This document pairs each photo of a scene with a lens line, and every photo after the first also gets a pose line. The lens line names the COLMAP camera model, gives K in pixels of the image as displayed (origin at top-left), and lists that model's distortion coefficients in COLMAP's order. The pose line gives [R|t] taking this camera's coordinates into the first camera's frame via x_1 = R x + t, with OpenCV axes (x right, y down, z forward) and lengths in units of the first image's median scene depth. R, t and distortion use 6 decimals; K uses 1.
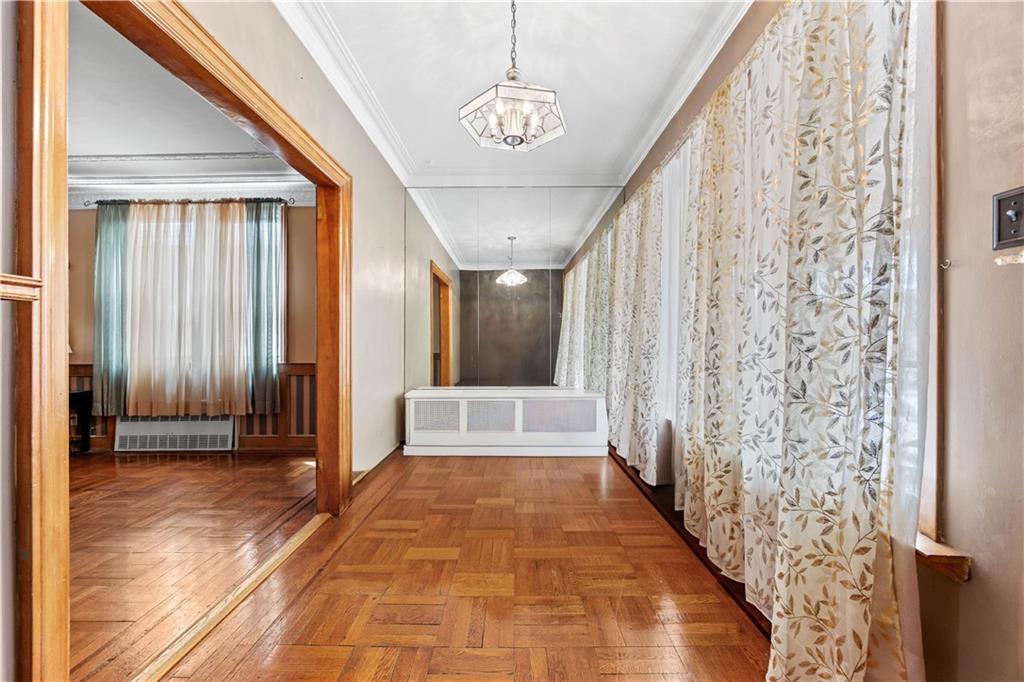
lens RADIAL K [[394.1, 0, 511.3], [0, 394.1, 342.9], [0, 0, 1]] dist [-0.002223, -0.000331]
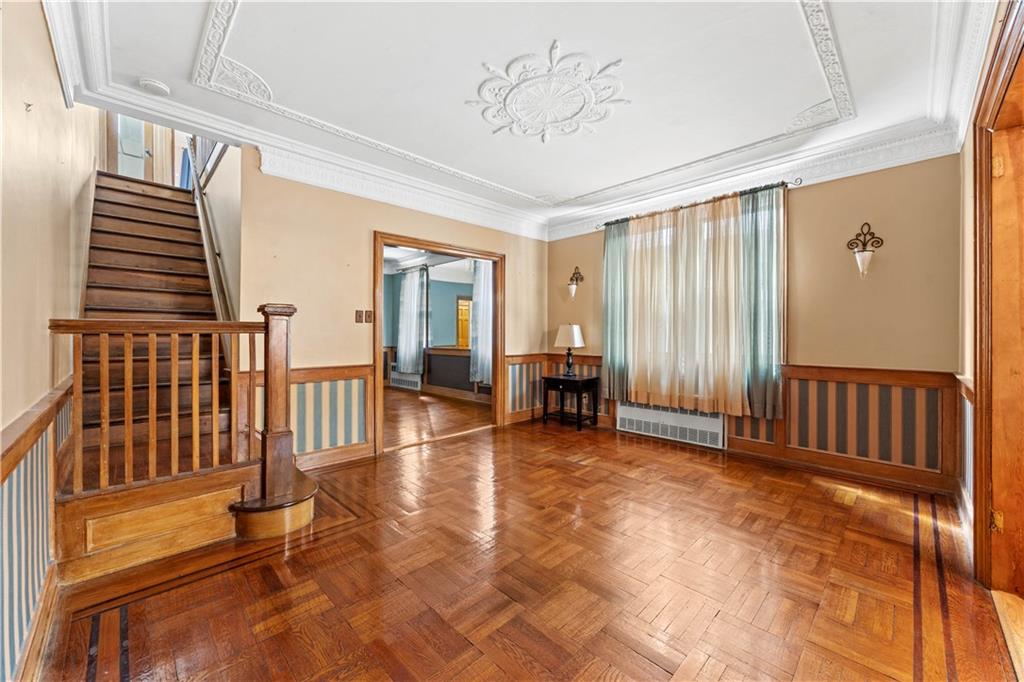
lens RADIAL K [[394.1, 0, 514.1], [0, 394.1, 335.8], [0, 0, 1]] dist [-0.002223, -0.000331]
pose [[0.710942, 0.008950, -0.703193, -0.387594], [-0.007726, 0.999958, 0.004916, -0.013641], [0.703208, 0.001938, 0.710982, -0.074970]]
